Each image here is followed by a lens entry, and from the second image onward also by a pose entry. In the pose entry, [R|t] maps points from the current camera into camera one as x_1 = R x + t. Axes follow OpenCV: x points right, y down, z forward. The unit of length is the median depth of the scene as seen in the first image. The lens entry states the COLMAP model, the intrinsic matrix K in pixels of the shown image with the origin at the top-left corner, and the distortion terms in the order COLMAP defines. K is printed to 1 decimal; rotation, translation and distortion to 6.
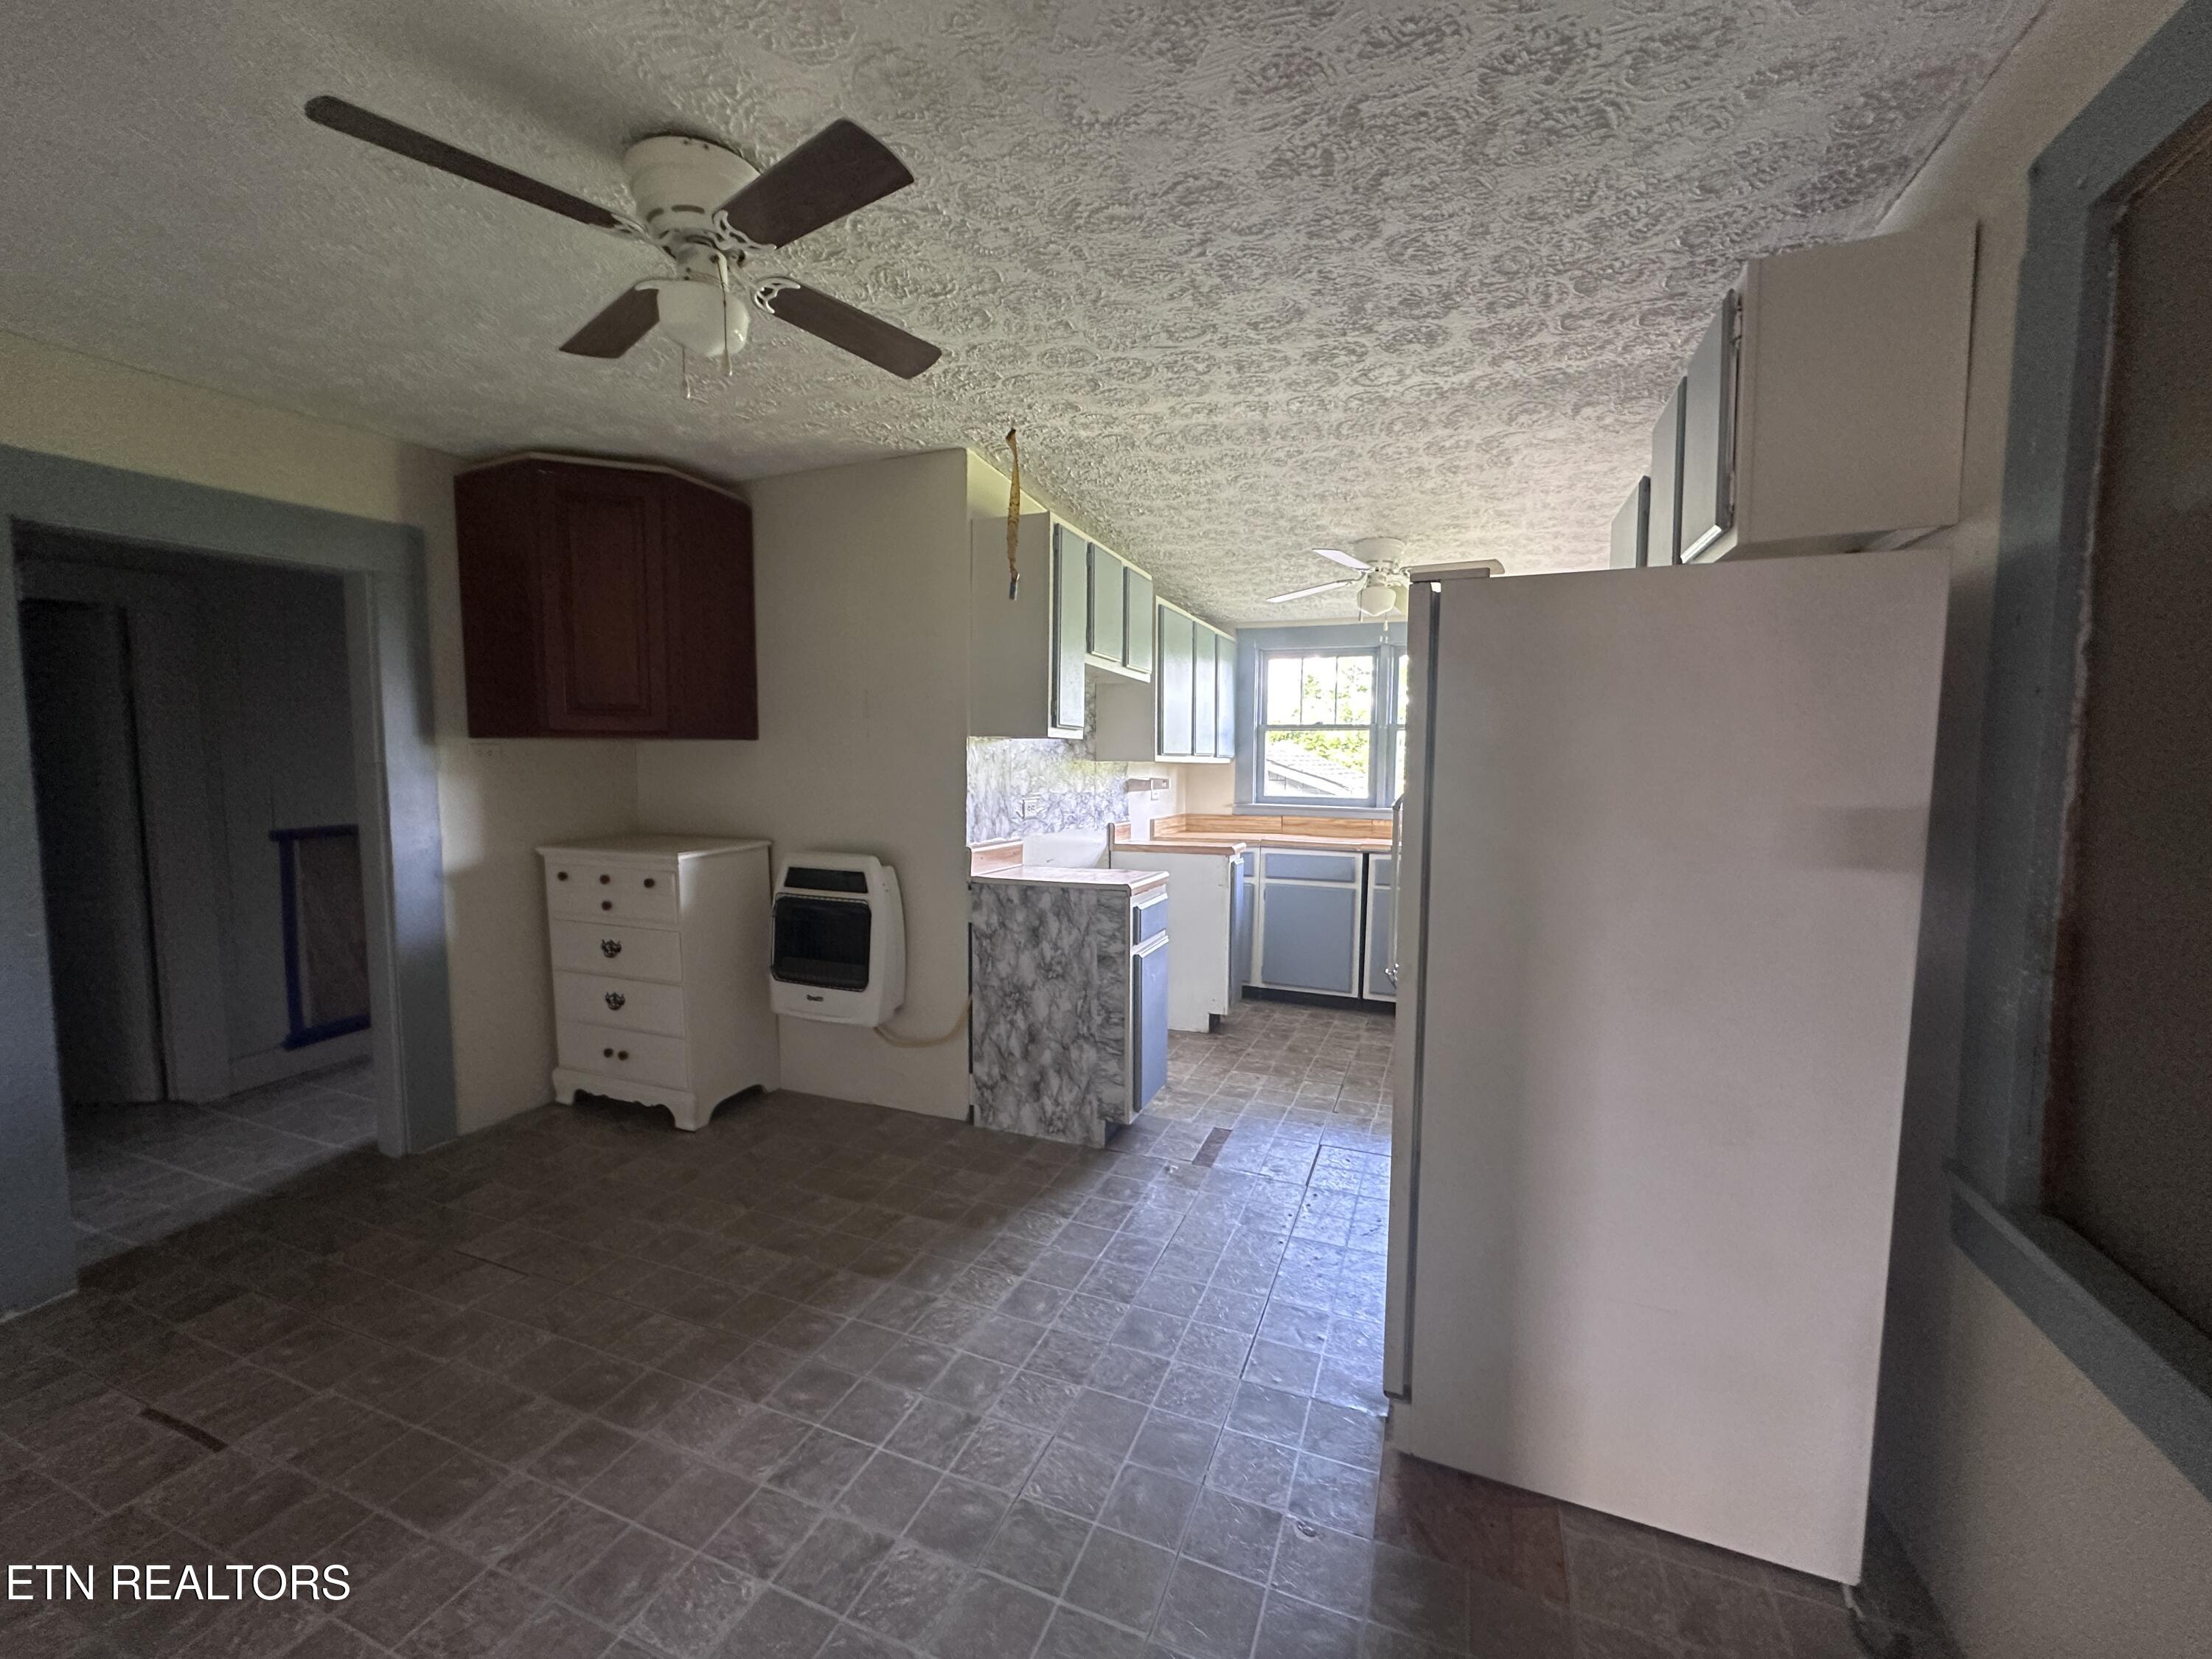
lens RADIAL K [[885.4, 0, 1106.0], [0, 885.4, 829.5], [0, 0, 1]] dist [-0.003113, 0.000228]
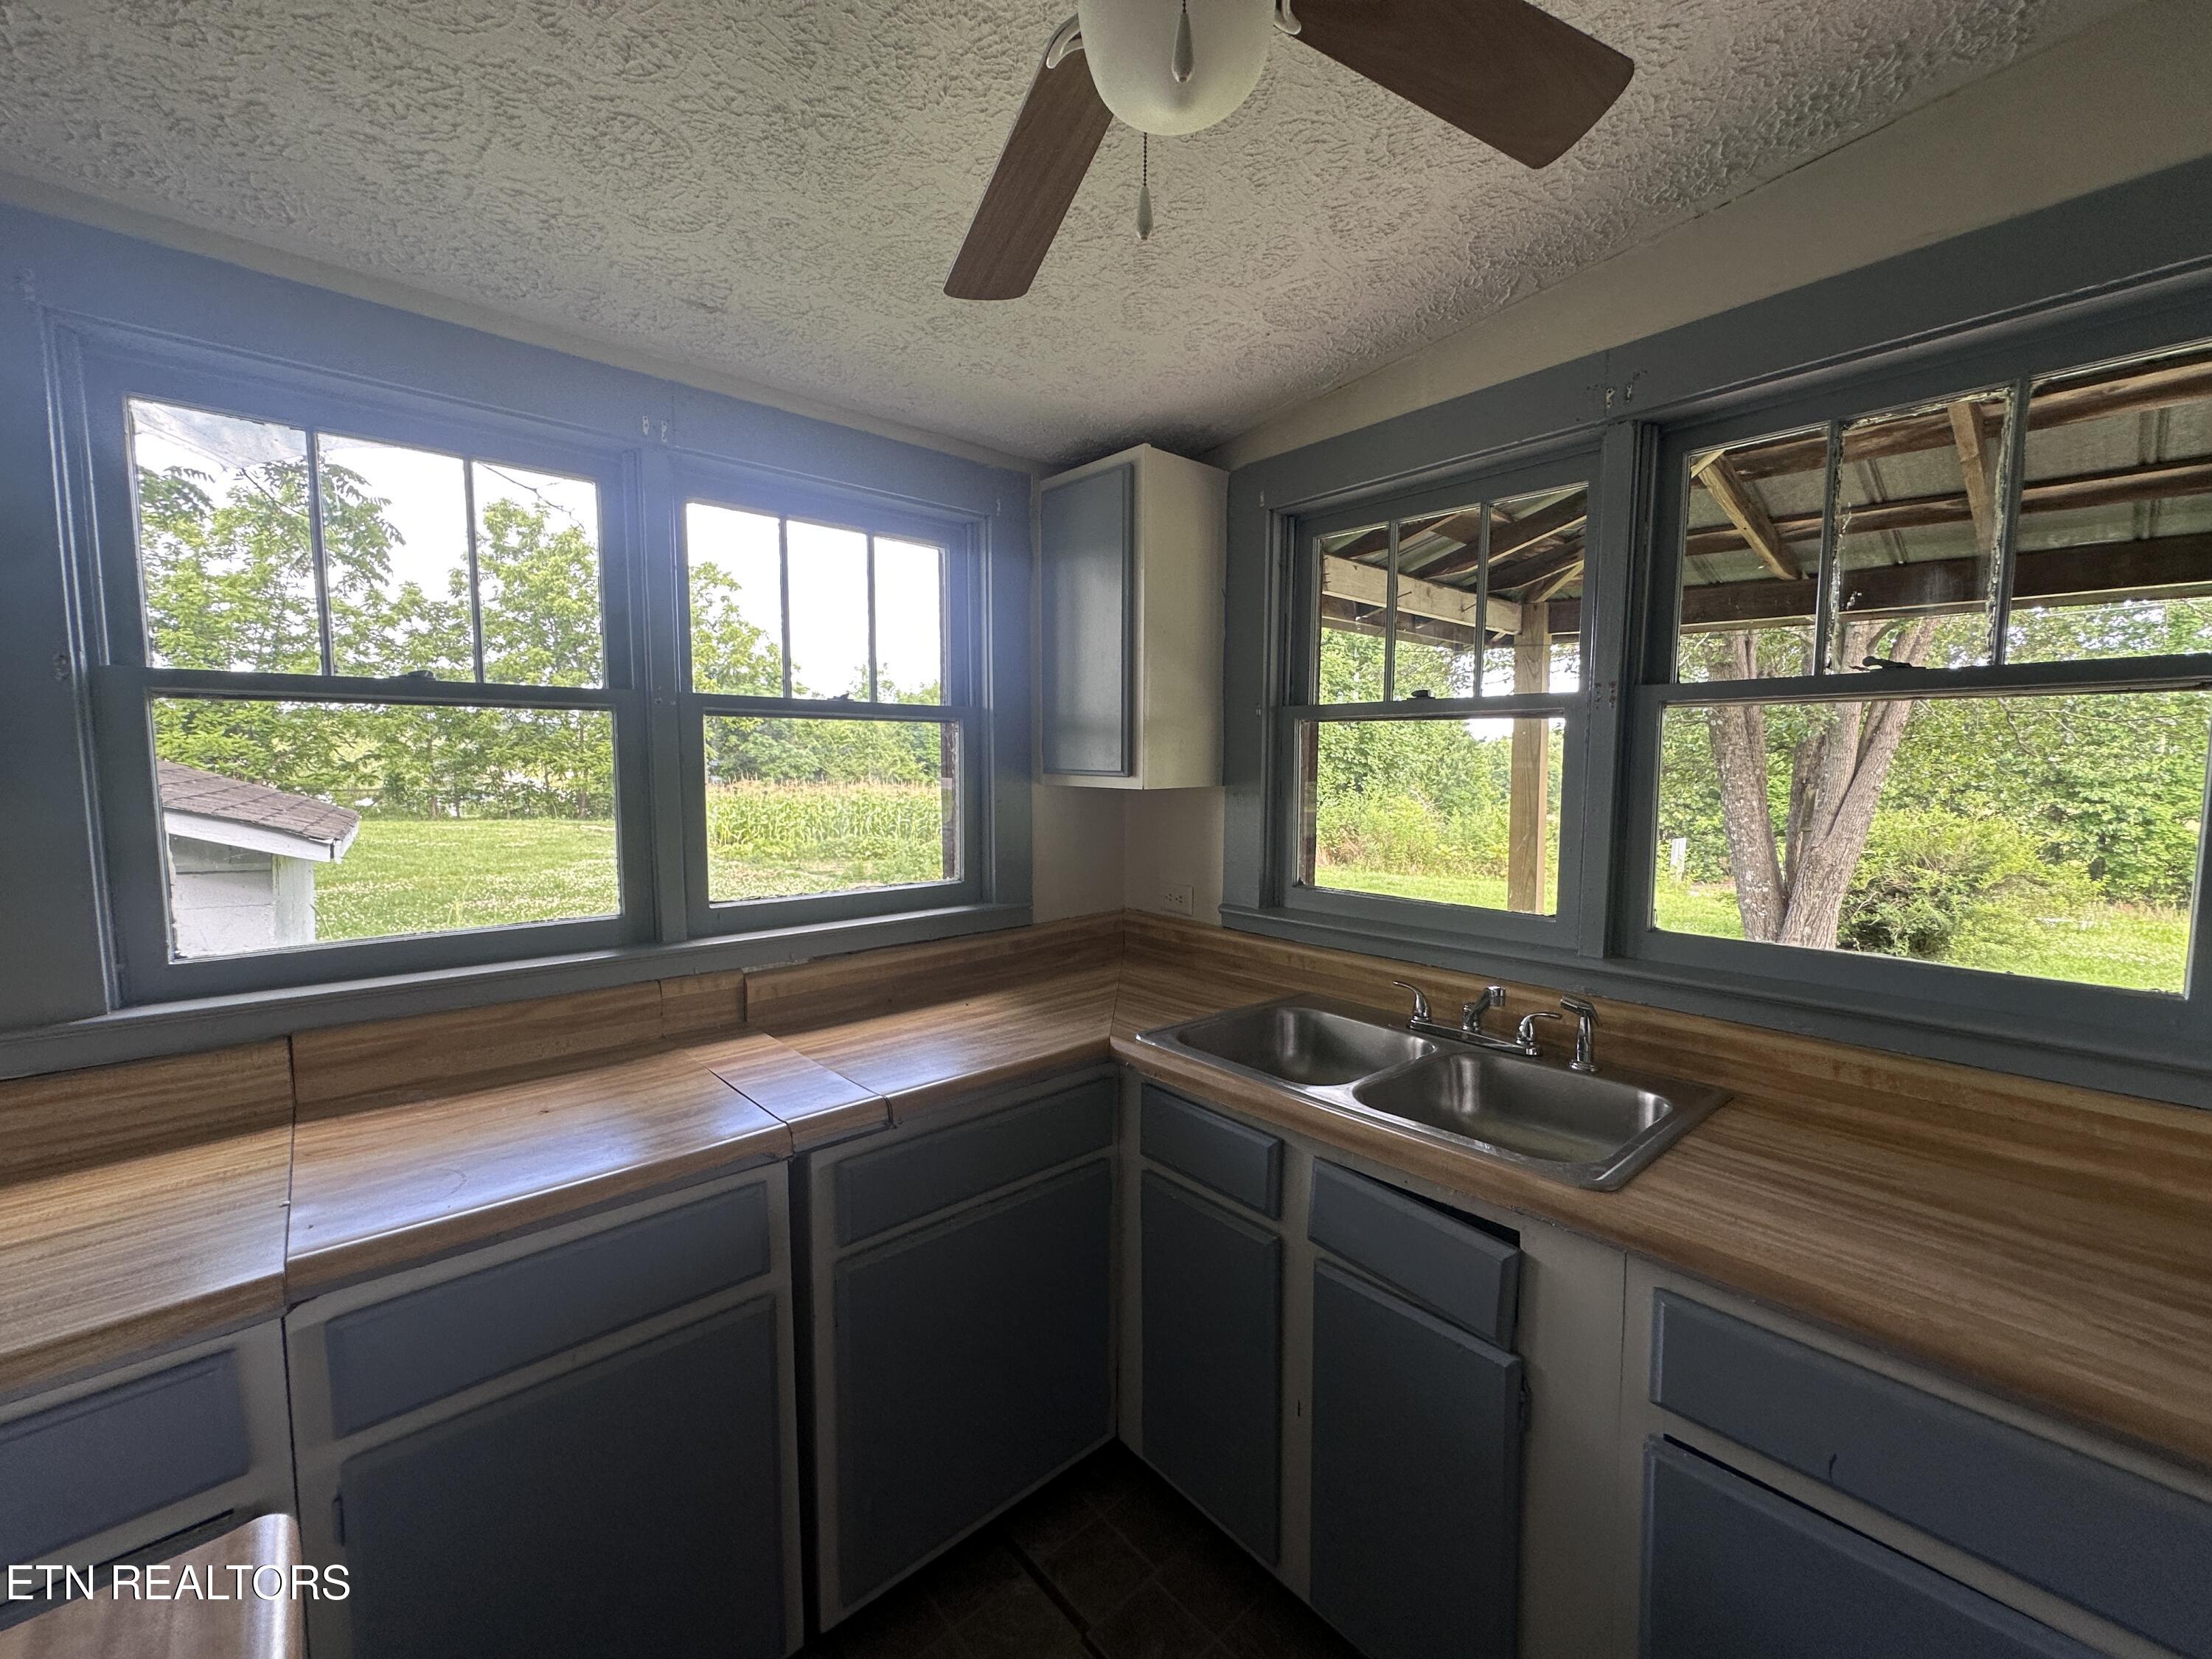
lens RADIAL K [[885.4, 0, 1106.0], [0, 885.4, 829.5], [0, 0, 1]] dist [-0.003113, 0.000228]
pose [[0.445252, -0.082346, 0.891611, 0.118892], [0.071578, 0.995849, 0.056228, -0.102828], [-0.892540, 0.038784, 0.449297, 0.968599]]
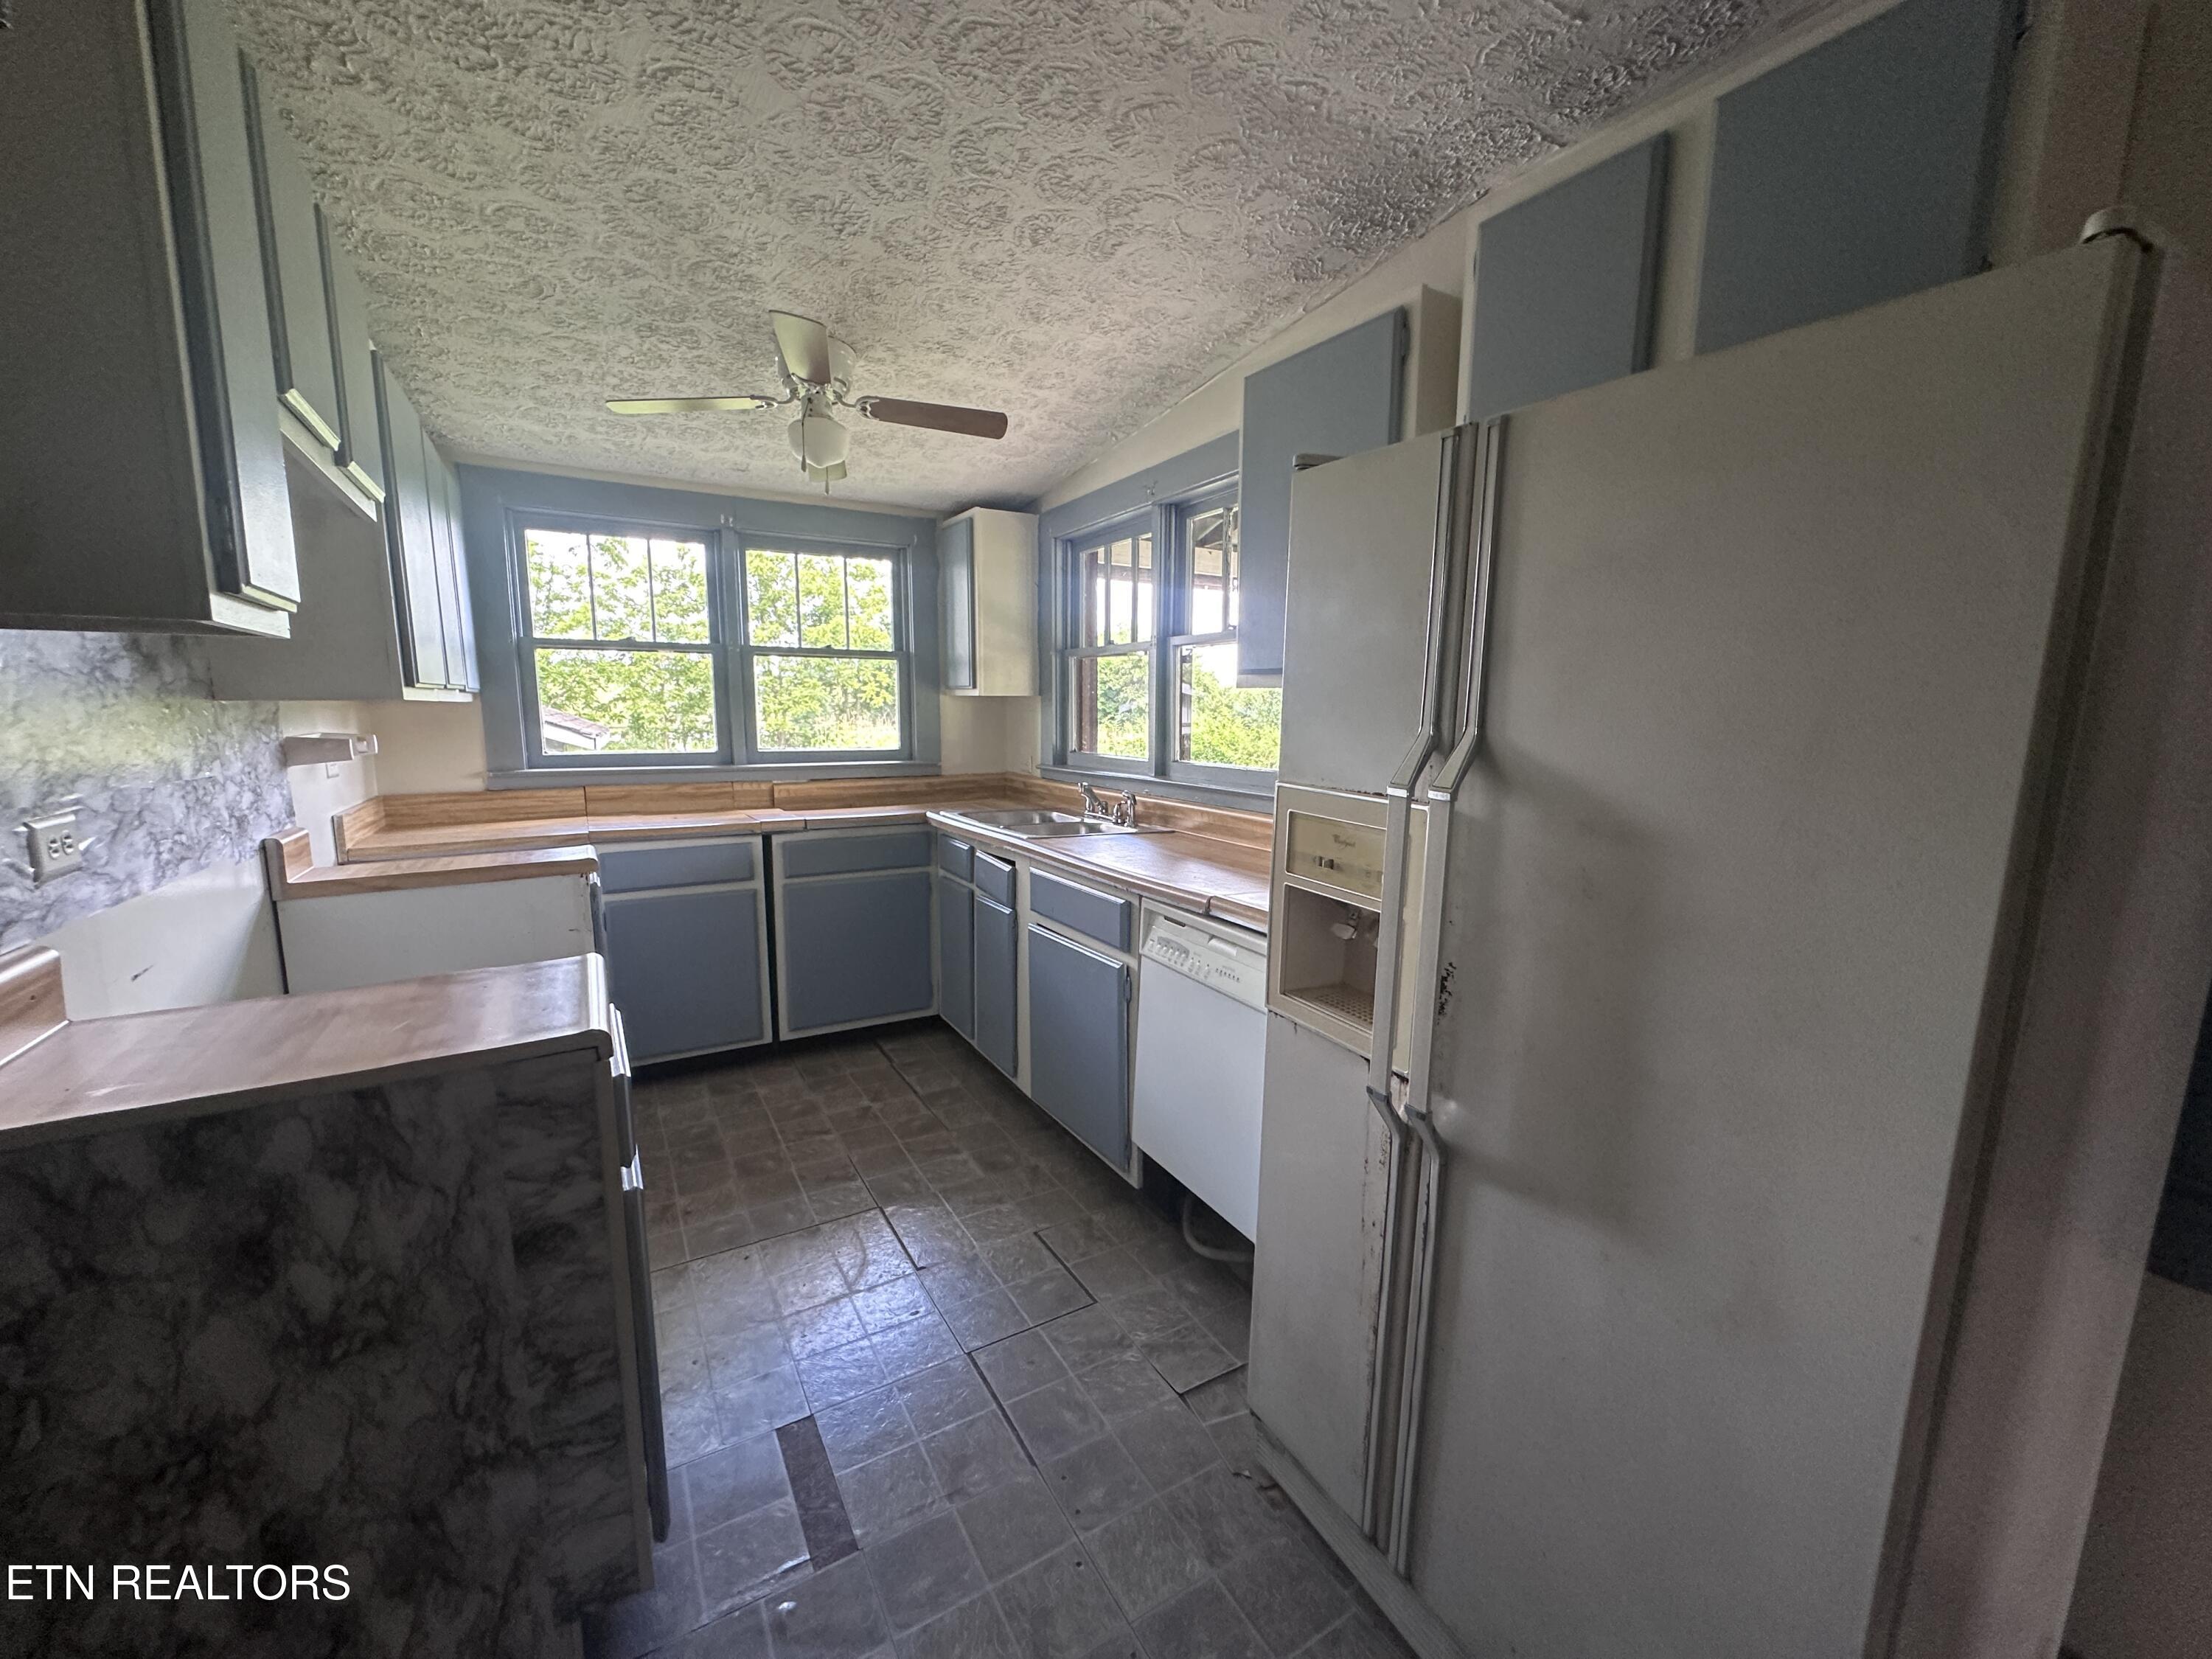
lens RADIAL K [[885.4, 0, 1106.0], [0, 885.4, 829.5], [0, 0, 1]] dist [-0.003113, 0.000228]
pose [[0.609586, -0.117551, 0.783956, -0.100668], [0.060823, 0.992965, 0.101597, -0.037854], [-0.790383, -0.014249, 0.612447, 0.463616]]
